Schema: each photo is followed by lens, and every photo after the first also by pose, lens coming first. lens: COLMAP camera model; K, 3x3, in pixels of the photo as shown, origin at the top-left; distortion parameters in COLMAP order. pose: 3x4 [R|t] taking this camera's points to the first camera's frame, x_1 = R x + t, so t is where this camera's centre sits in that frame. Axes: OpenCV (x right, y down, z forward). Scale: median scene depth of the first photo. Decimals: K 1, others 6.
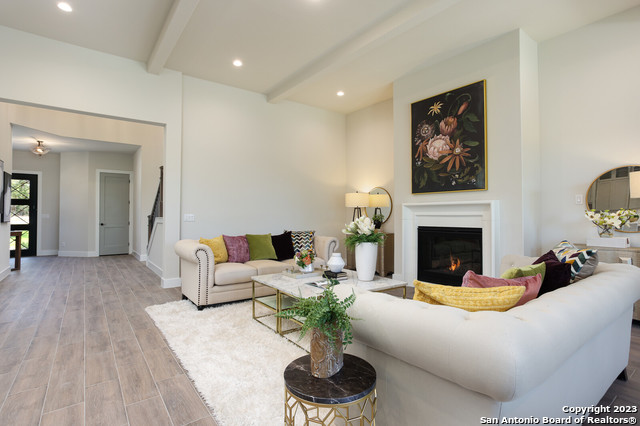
lens RADIAL K [[309.9, 0, 303.8], [0, 309.9, 209.7], [0, 0, 1]] dist [-0.045005, 0.033471]
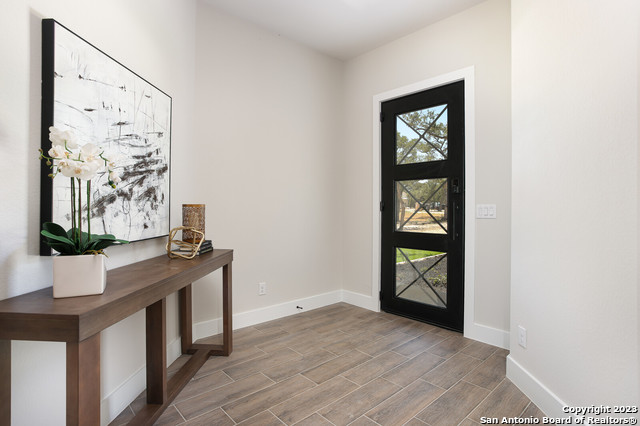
lens RADIAL K [[335.4, 0, 320.1], [0, 335.4, 205.6], [0, 0, 1]] dist [0.000993, 0.000097]
pose [[0.132648, 0.000536, -0.991163, -0.552188], [0.011241, 0.999935, 0.002045, 0.013081], [0.991099, -0.011413, 0.132633, 0.812721]]
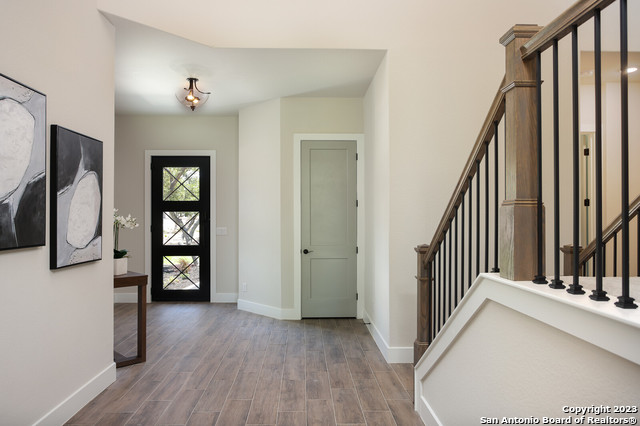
lens RADIAL K [[451.5, 0, 320.0], [0, 451.5, 213.0], [0, 0, 1]] dist [0.001058, 0.000272]
pose [[0.838617, -0.005720, -0.544692, -0.258243], [0.010693, 0.999925, 0.005963, -0.014513], [0.544617, -0.010825, 0.838615, 0.422145]]
